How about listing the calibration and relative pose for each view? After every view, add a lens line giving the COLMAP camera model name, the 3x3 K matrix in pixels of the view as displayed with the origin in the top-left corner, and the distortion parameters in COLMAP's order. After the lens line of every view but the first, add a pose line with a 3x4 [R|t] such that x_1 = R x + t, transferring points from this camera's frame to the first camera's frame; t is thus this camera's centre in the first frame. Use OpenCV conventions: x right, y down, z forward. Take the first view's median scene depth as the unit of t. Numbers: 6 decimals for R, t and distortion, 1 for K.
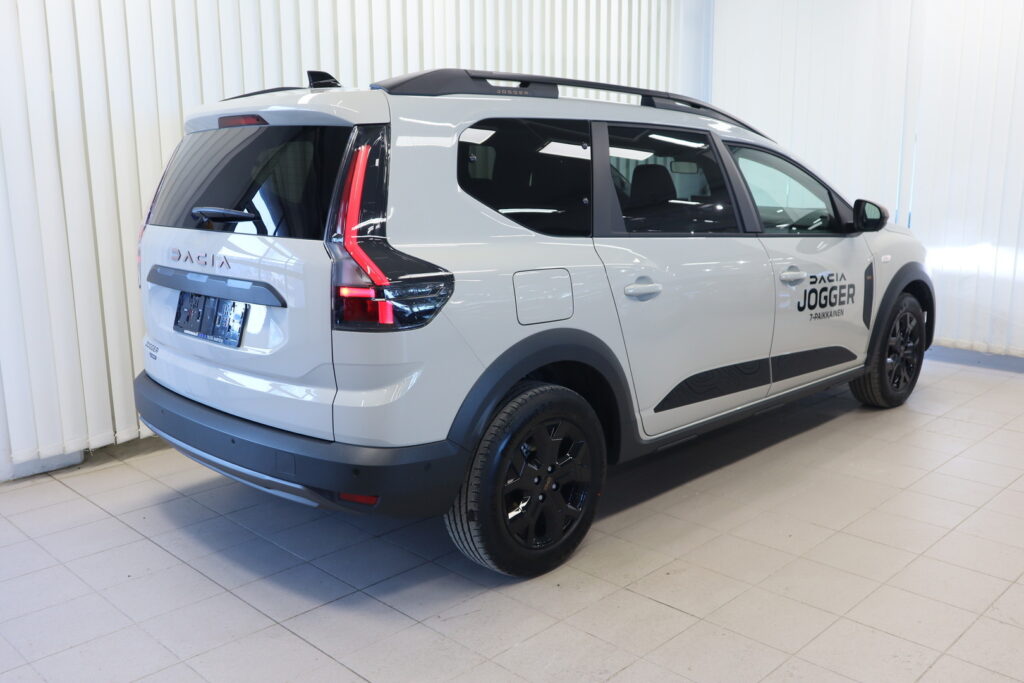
lens RADIAL K [[857.3, 0, 512.0], [0, 857.3, 341.5], [0, 0, 1]] dist [-0.089124, -0.000752]
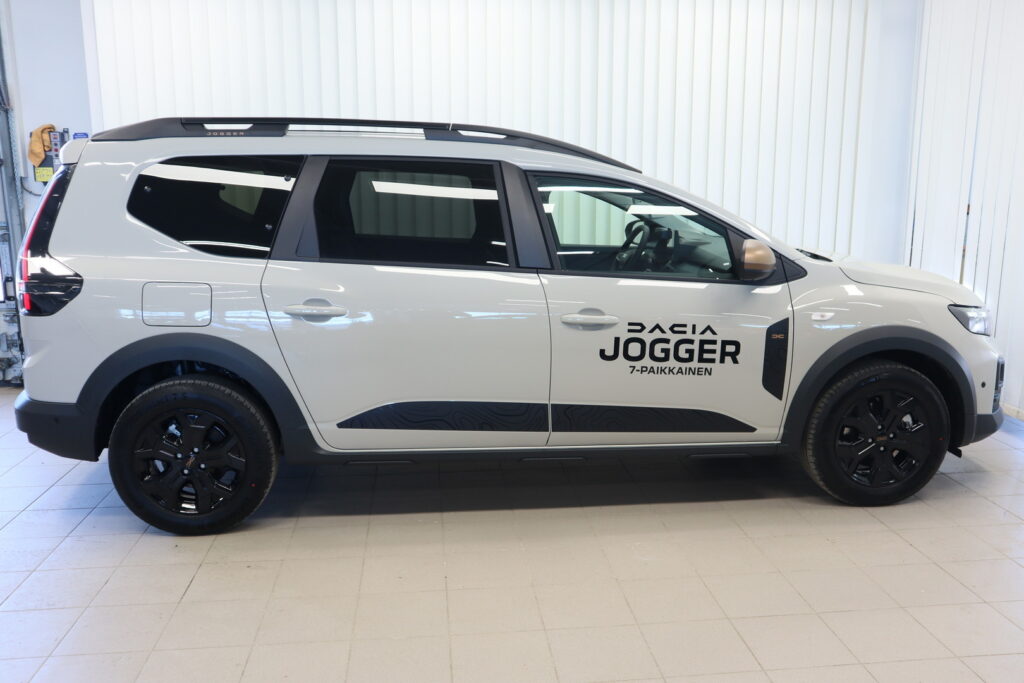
lens RADIAL K [[550.0, 0, 512.0], [0, 550.0, 341.5], [0, 0, 1]] dist [-0.003219, -0.001022]
pose [[0.777161, 0.140979, -0.613307, 0.622510], [-0.131630, 0.989442, 0.060643, -0.078398], [0.615382, 0.033600, 0.787513, 0.492354]]
